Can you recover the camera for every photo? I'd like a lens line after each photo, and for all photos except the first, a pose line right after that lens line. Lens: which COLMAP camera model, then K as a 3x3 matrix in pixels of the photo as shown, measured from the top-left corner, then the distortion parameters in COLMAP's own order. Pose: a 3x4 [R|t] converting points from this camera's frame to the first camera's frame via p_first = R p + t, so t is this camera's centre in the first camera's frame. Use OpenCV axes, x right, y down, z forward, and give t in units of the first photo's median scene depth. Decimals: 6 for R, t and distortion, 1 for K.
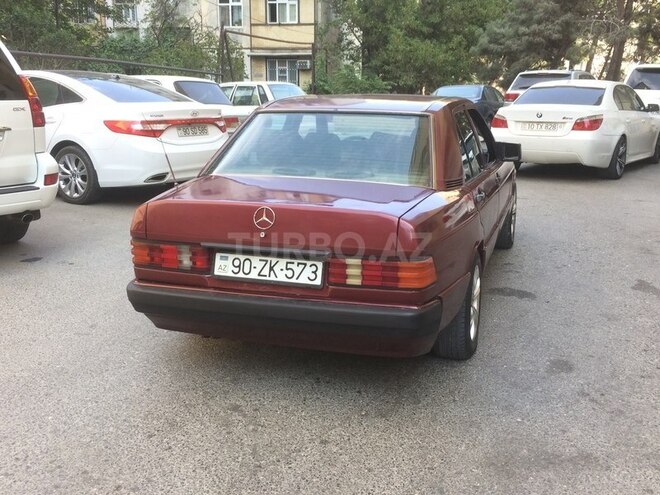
lens RADIAL K [[718.3, 0, 330.0], [0, 718.3, 247.5], [0, 0, 1]] dist [0.043619, -0.014023]
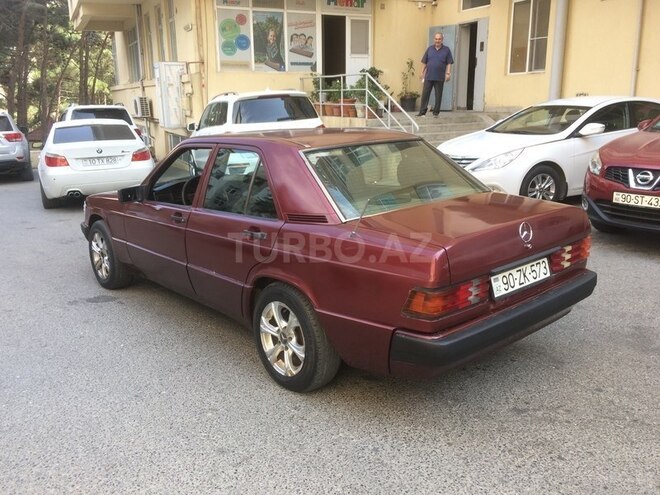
lens RADIAL K [[592.6, 0, 330.0], [0, 592.6, 247.5], [0, 0, 1]] dist [0.015273, -0.005815]
pose [[0.520001, -0.222022, 0.824806, -0.314198], [0.235856, 0.965408, 0.111174, -0.059301], [-0.820957, 0.136725, 0.554378, 0.228431]]
